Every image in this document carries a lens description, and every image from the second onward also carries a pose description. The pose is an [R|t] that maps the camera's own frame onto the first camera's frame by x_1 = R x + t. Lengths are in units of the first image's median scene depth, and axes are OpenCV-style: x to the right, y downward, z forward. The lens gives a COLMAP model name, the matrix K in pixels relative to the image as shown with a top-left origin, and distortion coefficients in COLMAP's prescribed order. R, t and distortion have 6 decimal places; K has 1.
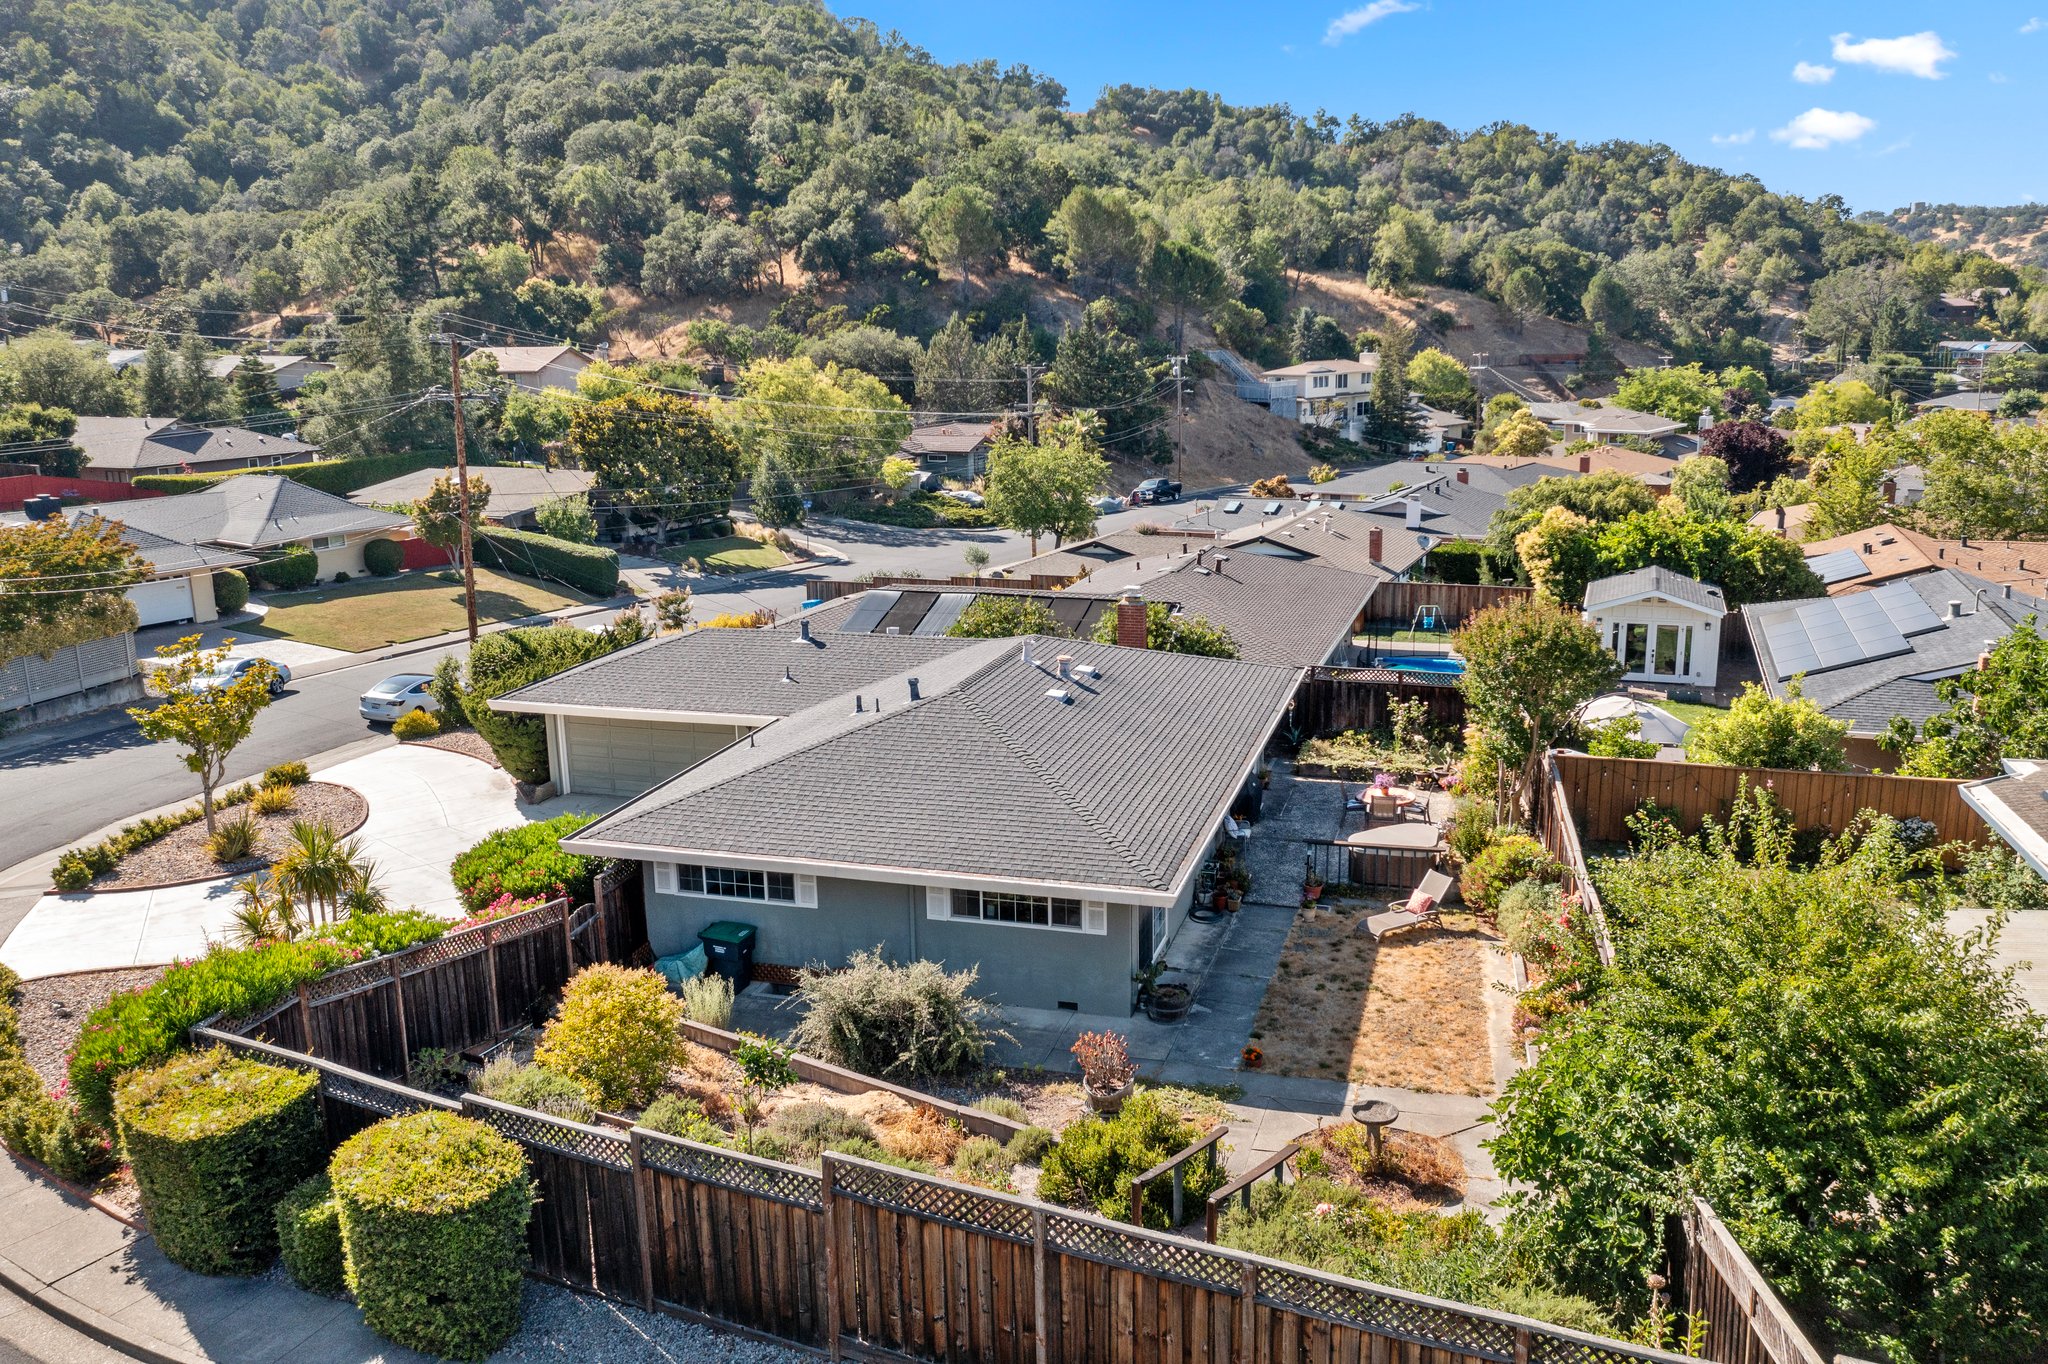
lens RADIAL K [[1601.8, 0, 1024.0], [0, 1601.8, 682.0], [0, 0, 1]] dist [-0.015986, 0.005171]
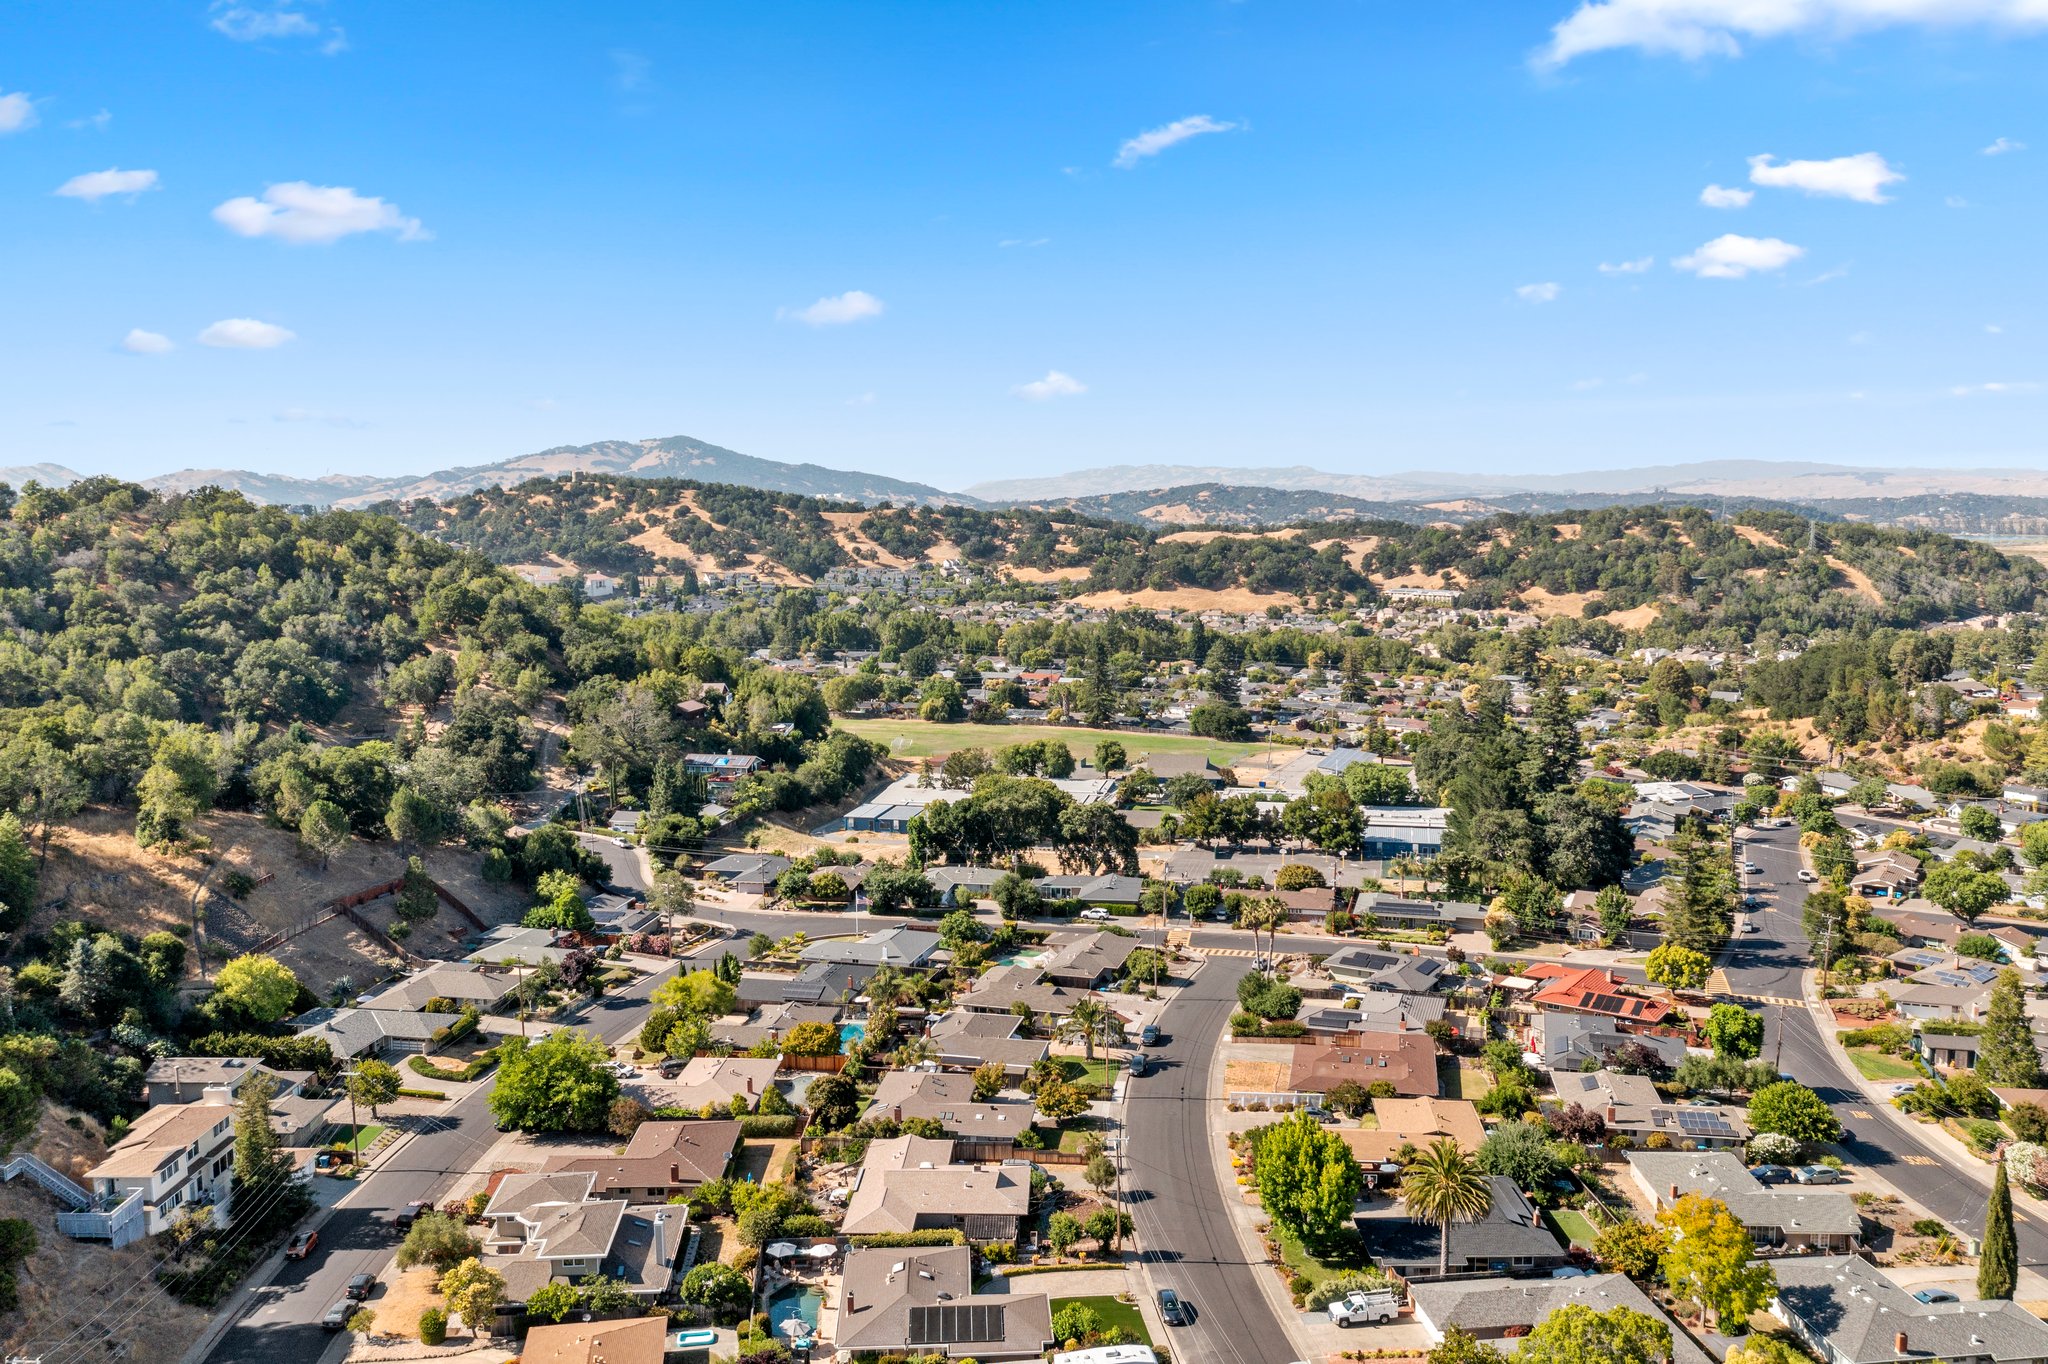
lens RADIAL K [[1601.8, 0, 1024.0], [0, 1601.8, 682.0], [0, 0, 1]] dist [-0.015986, 0.005171]
pose [[0.711907, -0.062527, 0.699484, -0.122027], [0.147885, 0.987042, -0.062280, -0.715638], [-0.686526, 0.147781, 0.711929, 0.220791]]
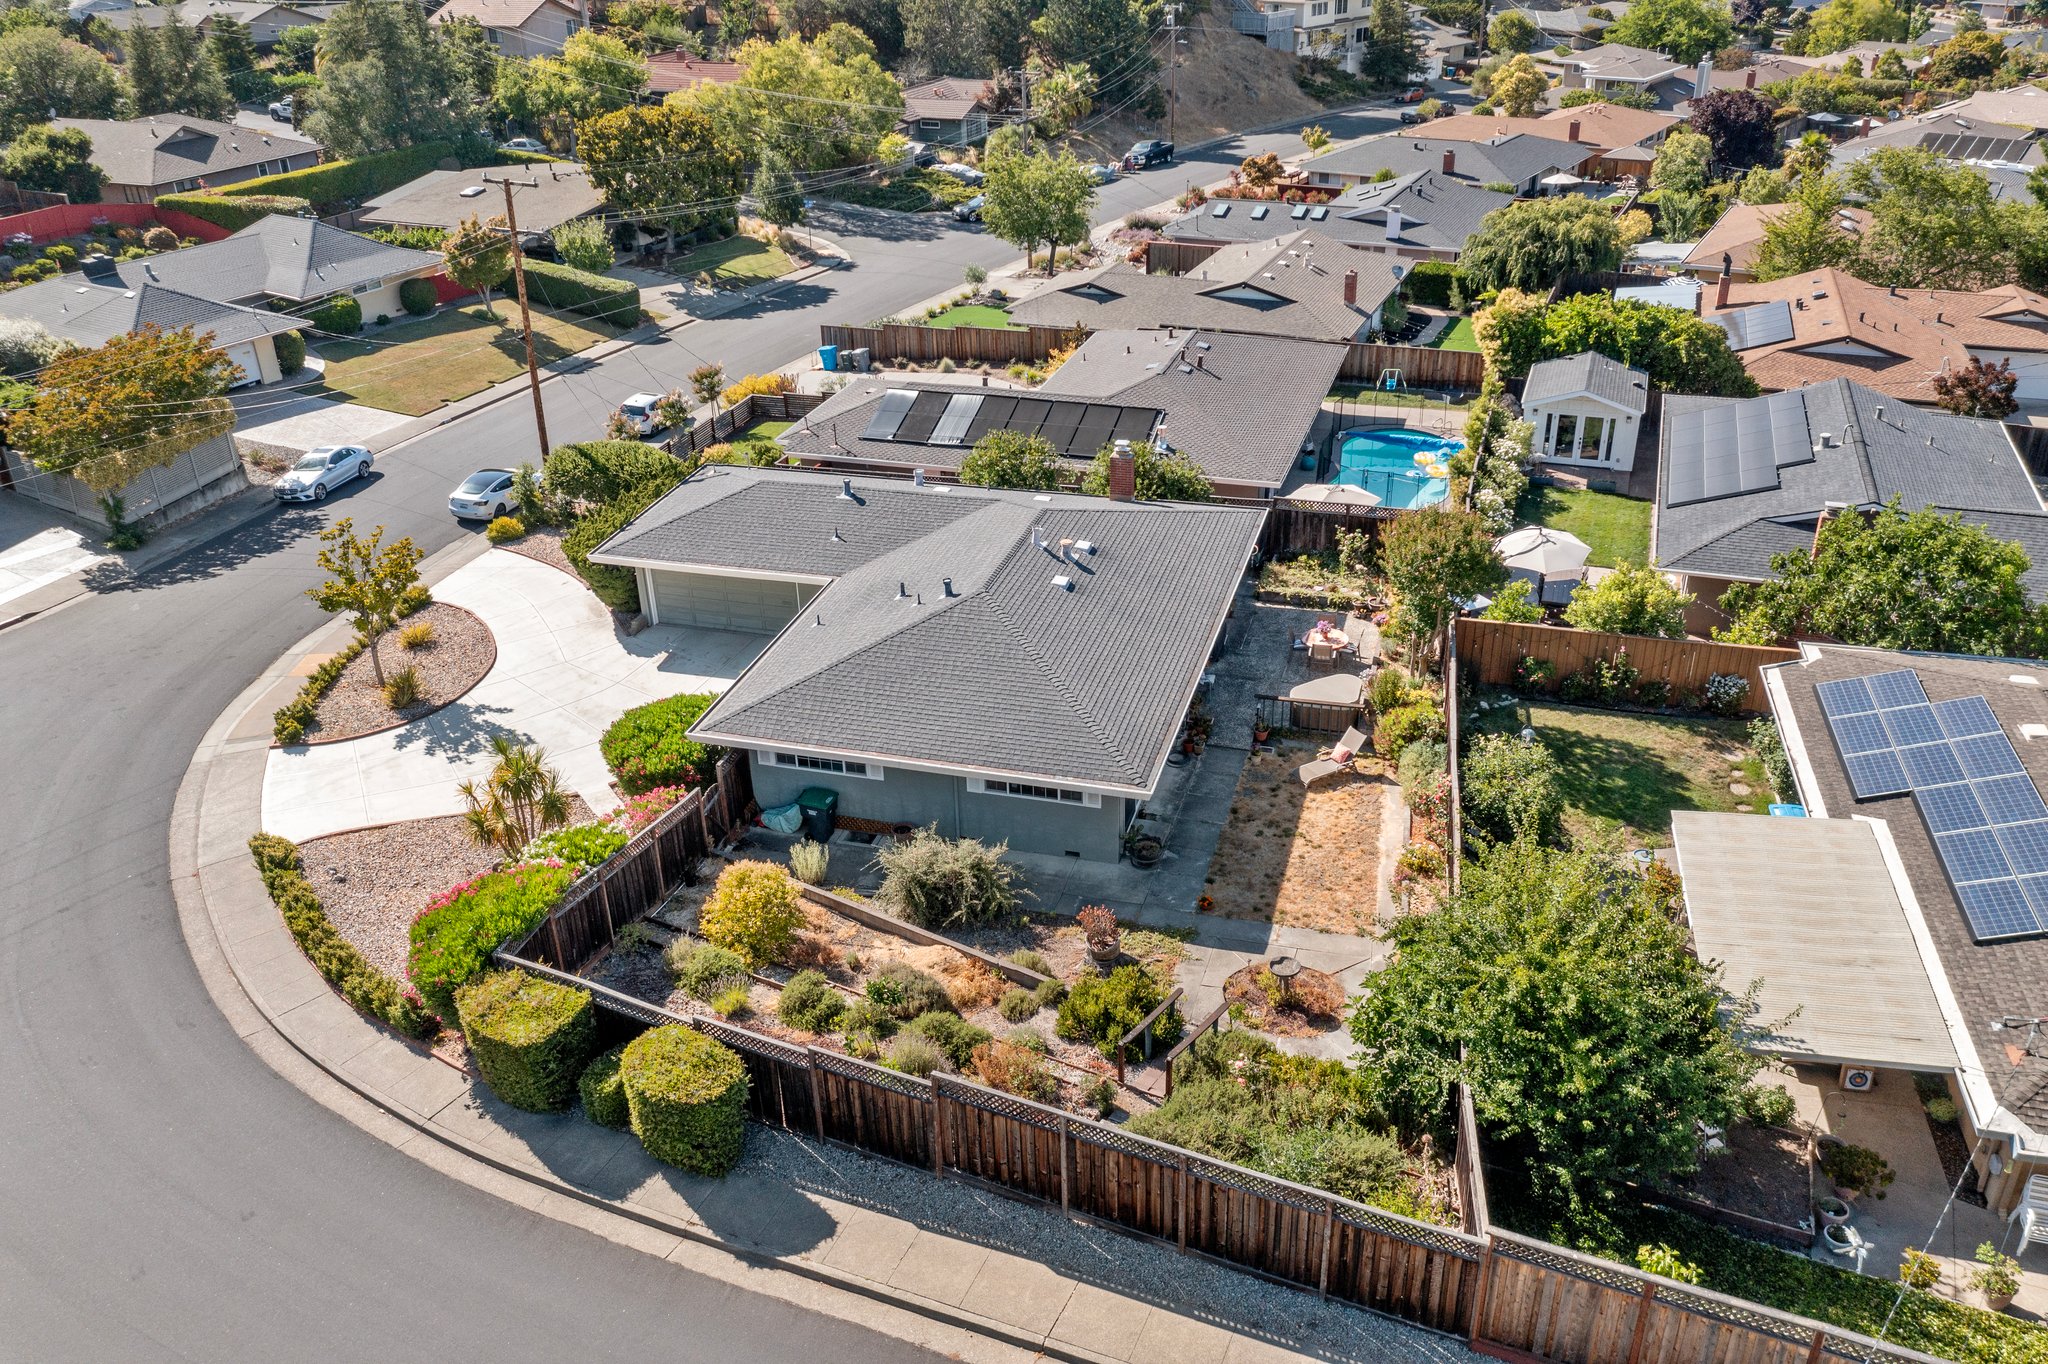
lens RADIAL K [[1603.8, 0, 1024.0], [0, 1603.8, 682.0], [0, 0, 1]] dist [-0.012114, 0.004169]
pose [[0.999916, -0.012456, 0.003660, -0.005778], [0.011102, 0.966532, 0.256304, -0.098392], [-0.006730, -0.256242, 0.966589, -0.094922]]
